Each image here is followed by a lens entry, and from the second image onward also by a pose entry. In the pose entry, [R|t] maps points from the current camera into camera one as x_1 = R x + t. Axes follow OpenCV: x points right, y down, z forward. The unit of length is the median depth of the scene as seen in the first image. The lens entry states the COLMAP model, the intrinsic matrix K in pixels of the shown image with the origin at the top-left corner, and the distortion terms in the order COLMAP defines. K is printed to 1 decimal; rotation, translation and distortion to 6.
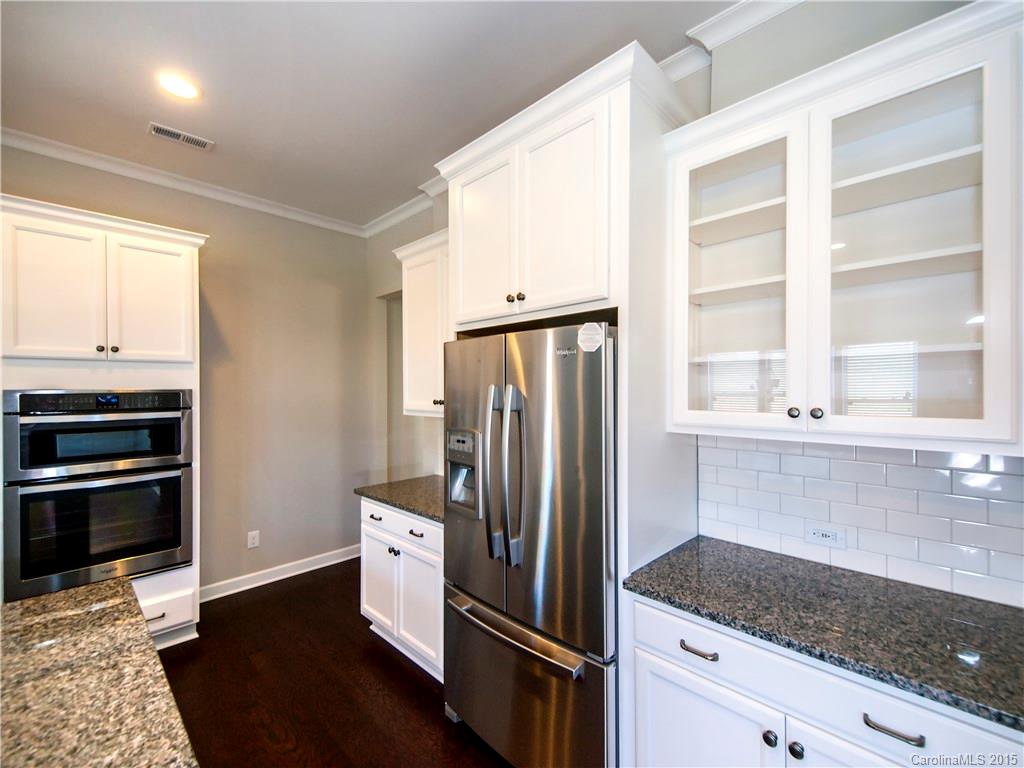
lens RADIAL K [[439.5, 0, 516.0], [0, 439.5, 382.2], [0, 0, 1]] dist [0.020602, -0.000169]
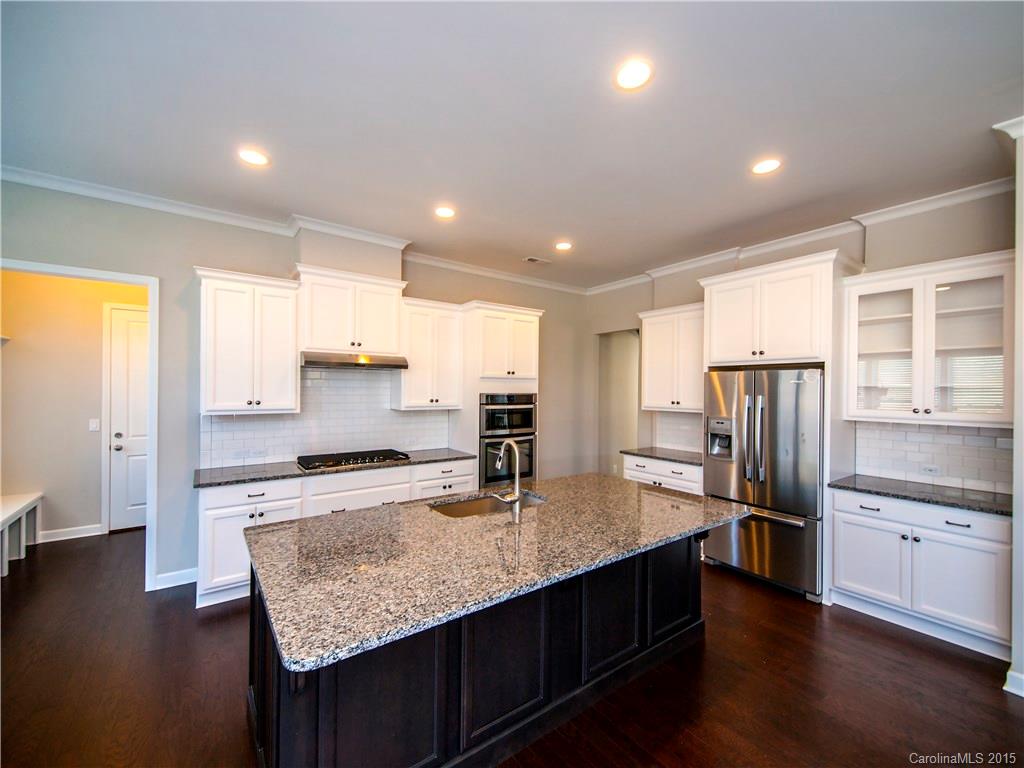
lens RADIAL K [[416.8, 0, 506.9], [0, 416.8, 384.2], [0, 0, 1]] dist [0.002446, -0.002679]
pose [[0.983407, 0.011108, -0.181073, -0.788576], [-0.011015, 0.999938, 0.001518, -0.034413], [0.181079, 0.000502, 0.983468, -1.109654]]
